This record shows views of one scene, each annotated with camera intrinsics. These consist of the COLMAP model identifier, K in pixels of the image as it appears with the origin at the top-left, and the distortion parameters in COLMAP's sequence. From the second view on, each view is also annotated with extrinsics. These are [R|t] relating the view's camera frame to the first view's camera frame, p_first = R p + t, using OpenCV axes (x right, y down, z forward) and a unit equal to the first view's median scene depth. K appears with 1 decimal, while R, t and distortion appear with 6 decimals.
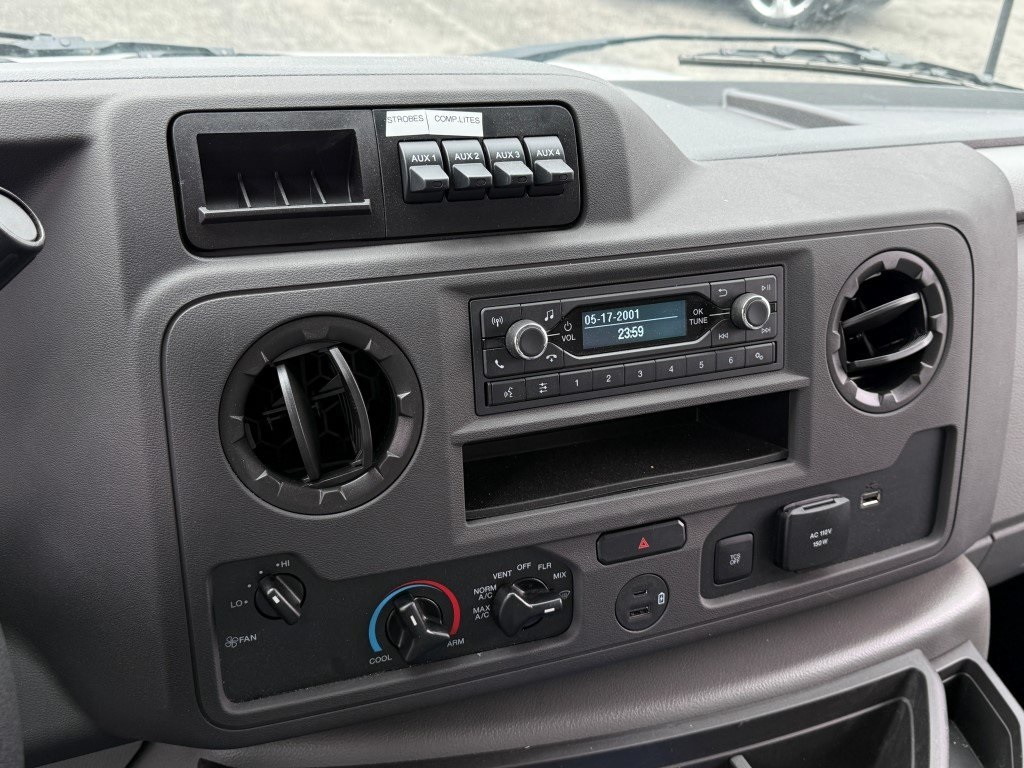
lens RADIAL K [[1100.9, 0, 512.0], [0, 1100.9, 384.0], [0, 0, 1]] dist [0.145592, -0.351904]
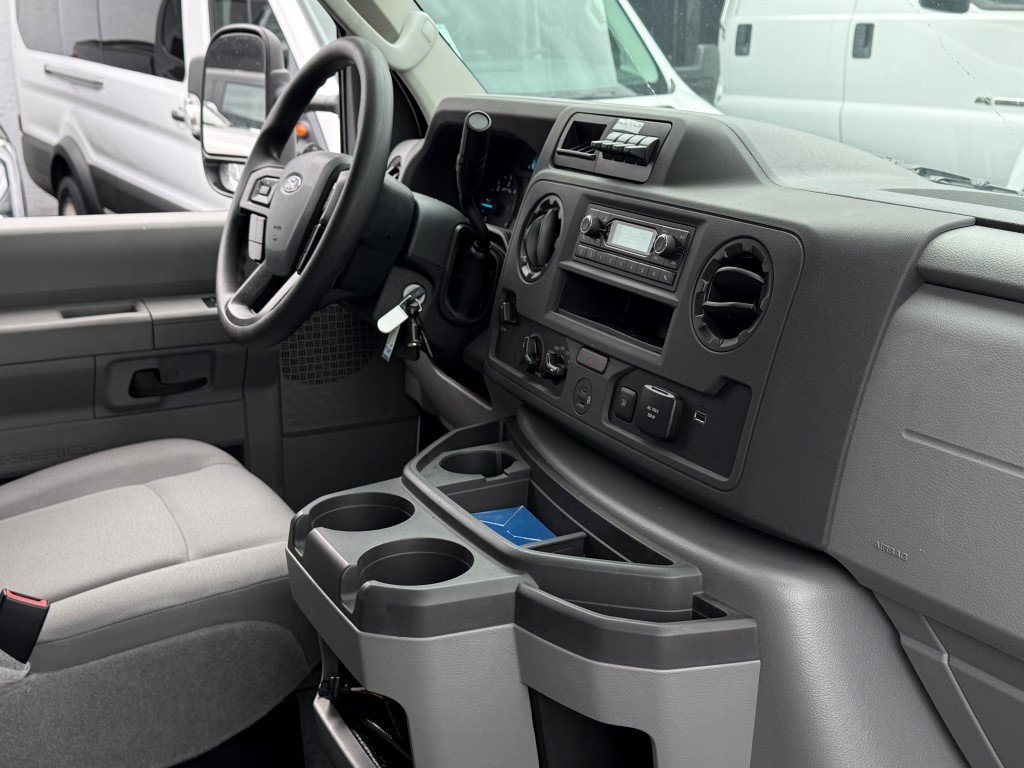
lens RADIAL K [[1249.8, 0, 512.0], [0, 1249.8, 384.0], [0, 0, 1]] dist [0.011892, -0.008702]
pose [[0.076423, 0.198960, -0.977023, 1.942498], [-0.477030, 0.867762, 0.139397, -0.035840], [0.875558, 0.455417, 0.161227, 0.563647]]
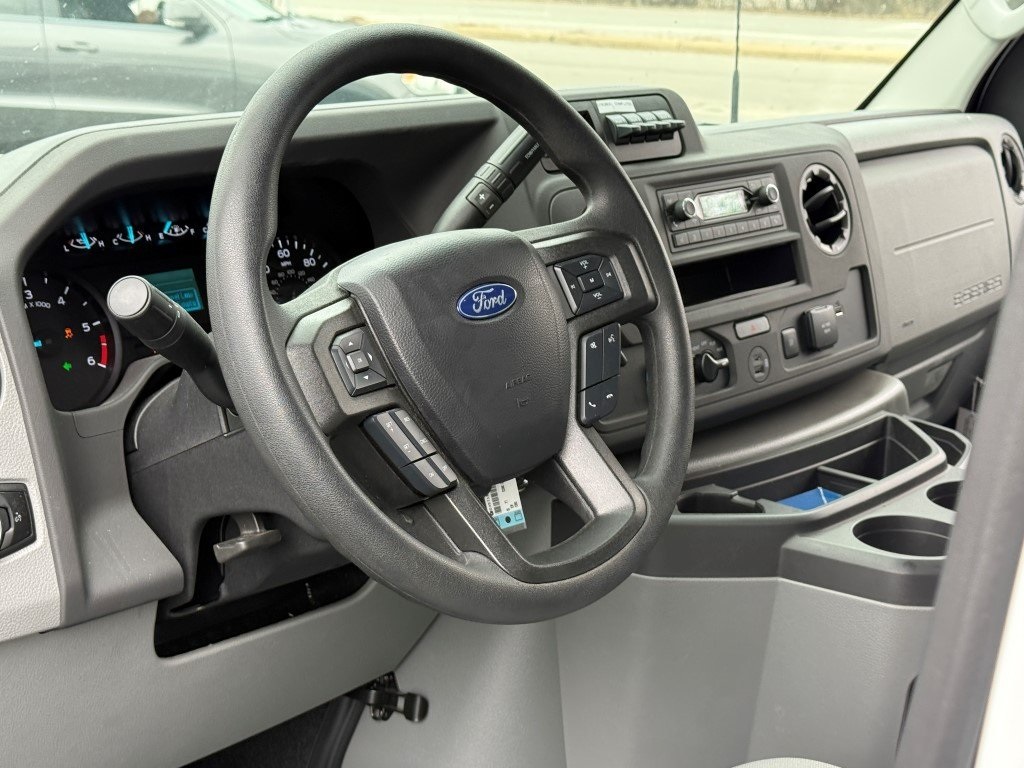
lens RADIAL K [[1558.2, 0, 512.0], [0, 1558.2, 384.0], [0, 0, 1]] dist [0.131836, -0.005744]
pose [[0.912498, -0.177995, 0.368329, -1.102402], [0.264835, 0.943269, -0.200267, 0.593021], [-0.311787, 0.280289, 0.907870, -1.045098]]
